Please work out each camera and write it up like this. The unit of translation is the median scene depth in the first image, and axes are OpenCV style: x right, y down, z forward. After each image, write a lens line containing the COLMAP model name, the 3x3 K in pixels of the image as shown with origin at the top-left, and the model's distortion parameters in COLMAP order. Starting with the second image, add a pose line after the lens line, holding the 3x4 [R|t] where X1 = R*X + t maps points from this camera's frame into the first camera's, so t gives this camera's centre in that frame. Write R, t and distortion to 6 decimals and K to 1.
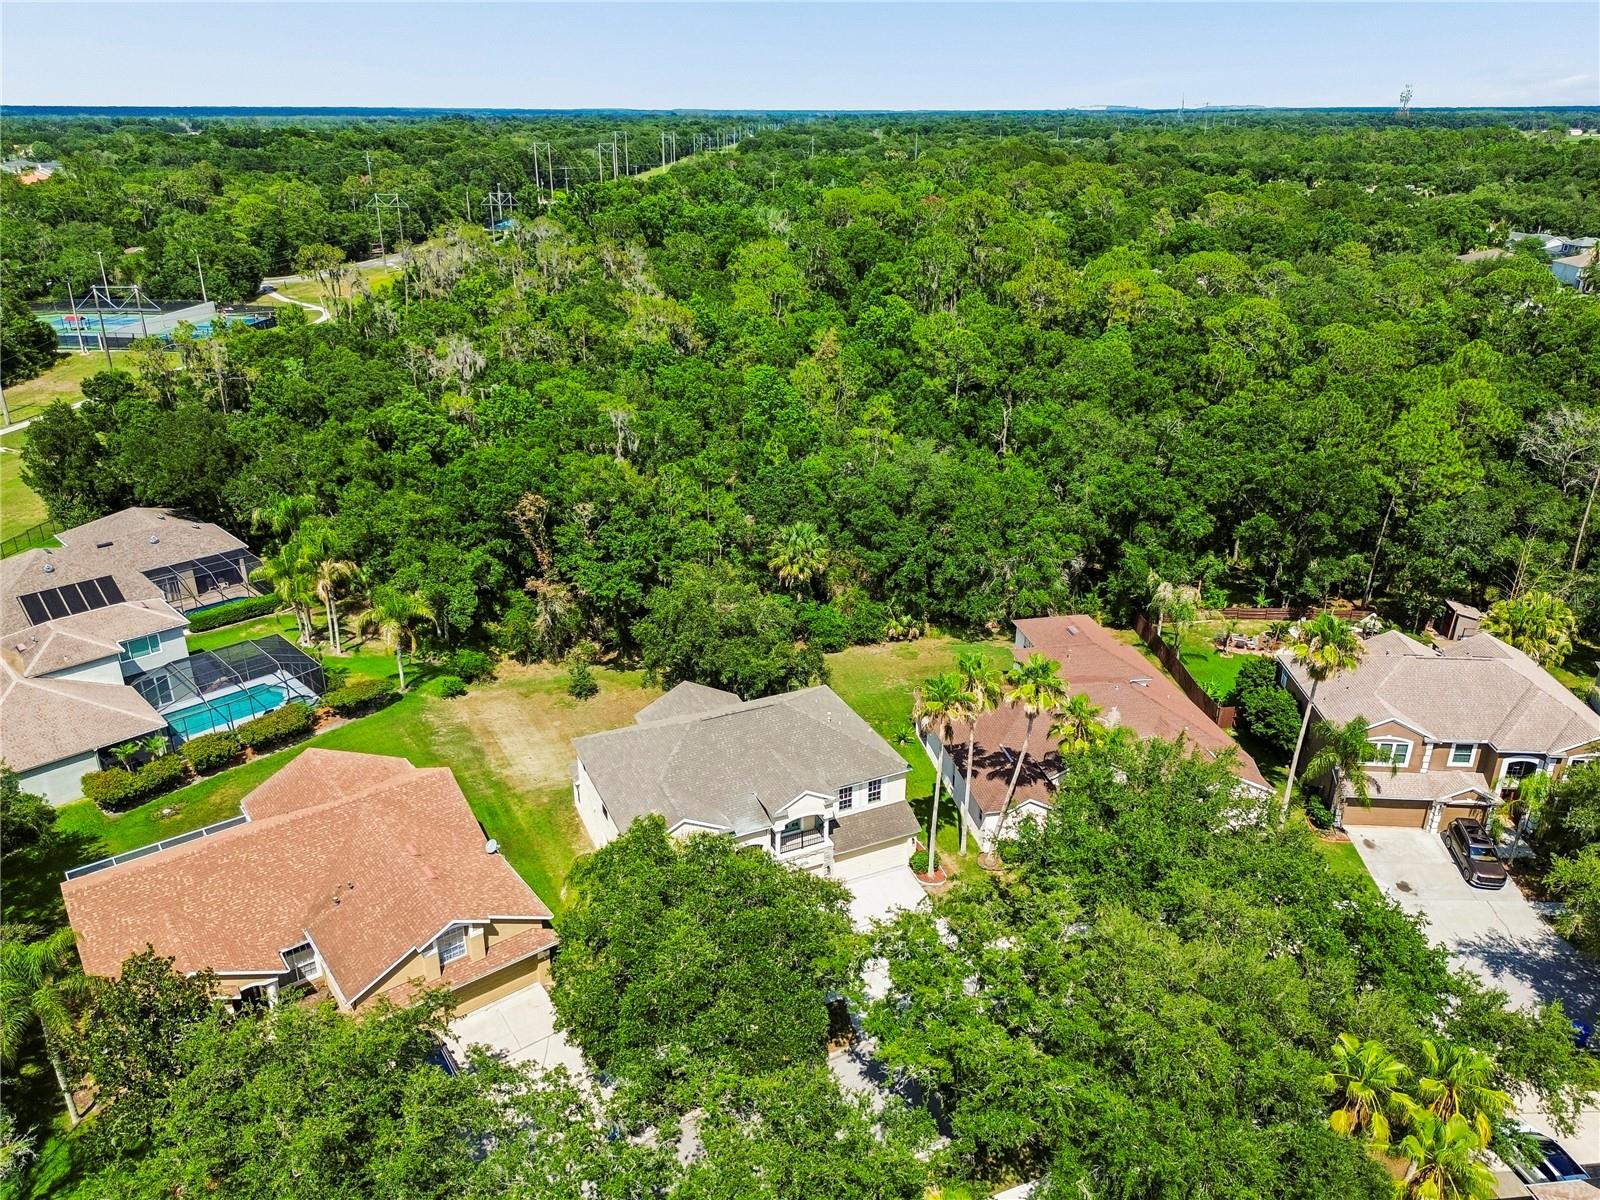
lens RADIAL K [[1134.9, 0, 805.1], [0, 1134.9, 599.1], [0, 0, 1]] dist [0.056392, -0.051025]
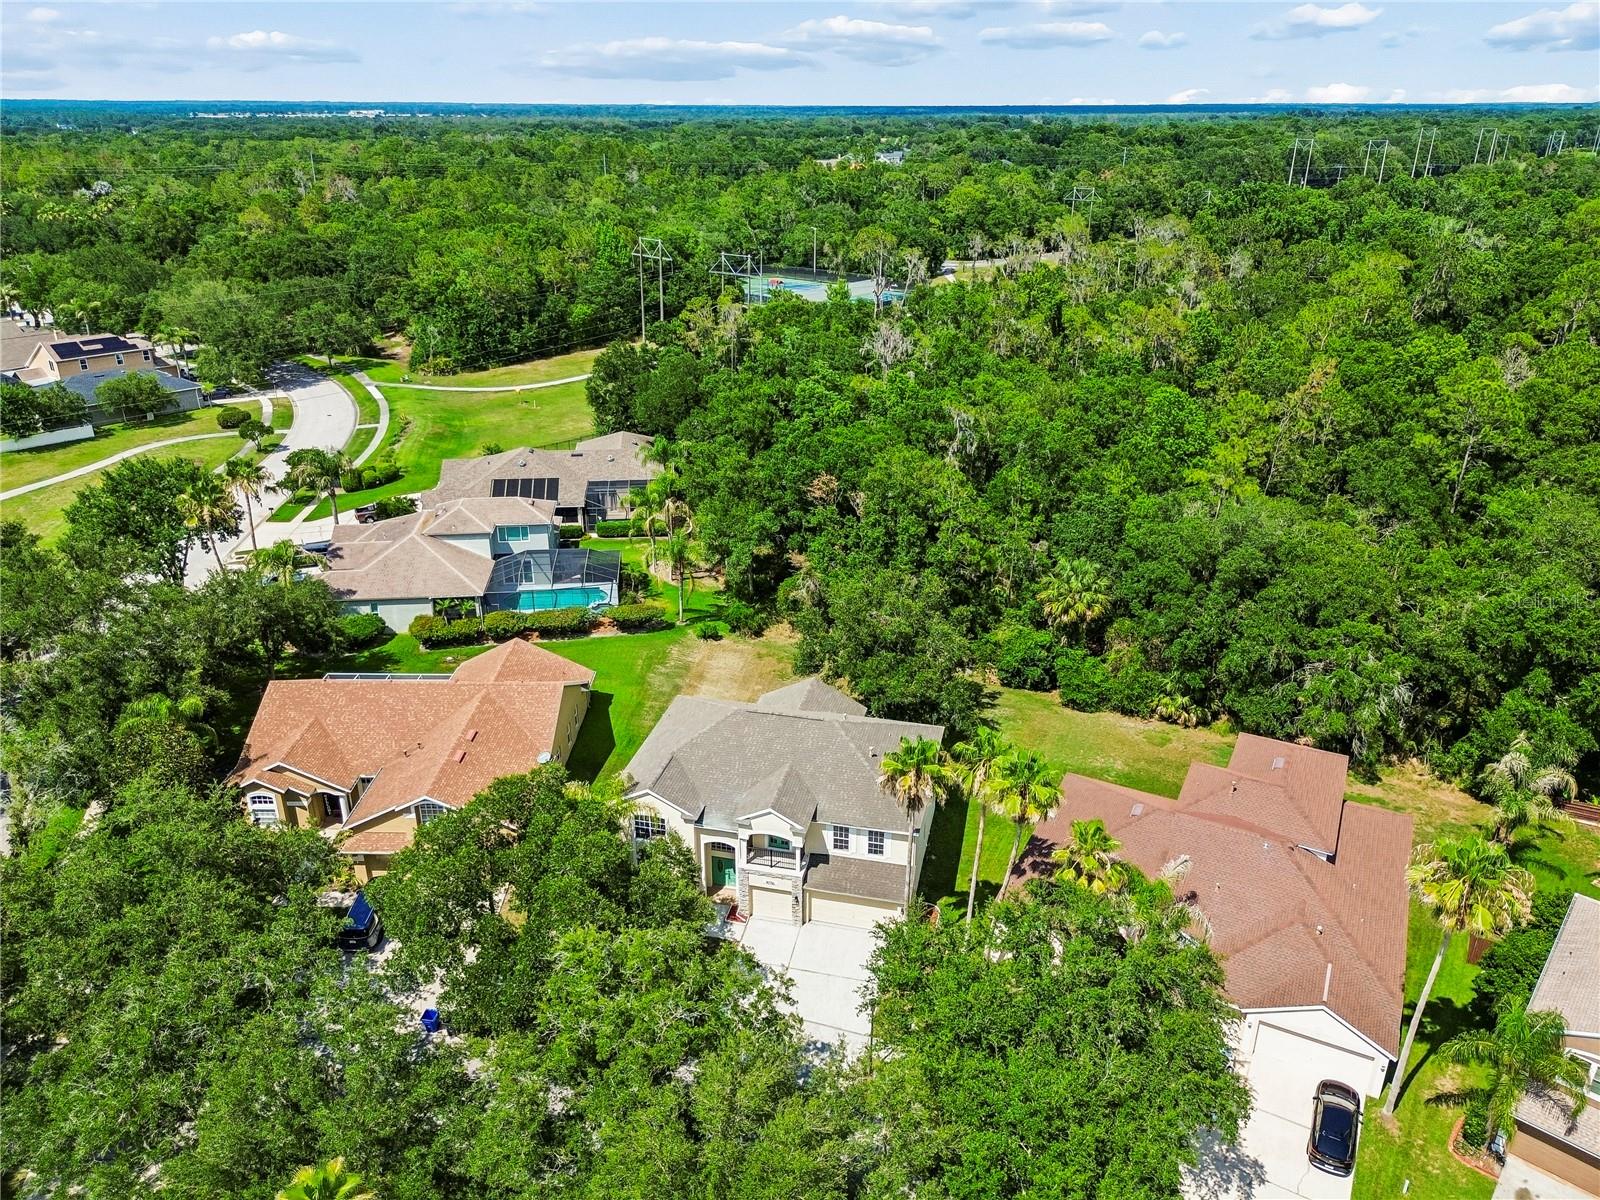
lens RADIAL K [[1134.9, 0, 805.1], [0, 1134.9, 599.1], [0, 0, 1]] dist [0.056392, -0.051025]
pose [[0.788015, 0.245137, -0.564748, 0.393676], [-0.243704, 0.966585, 0.079511, -0.065326], [0.565368, 0.074975, 0.821424, 0.159449]]
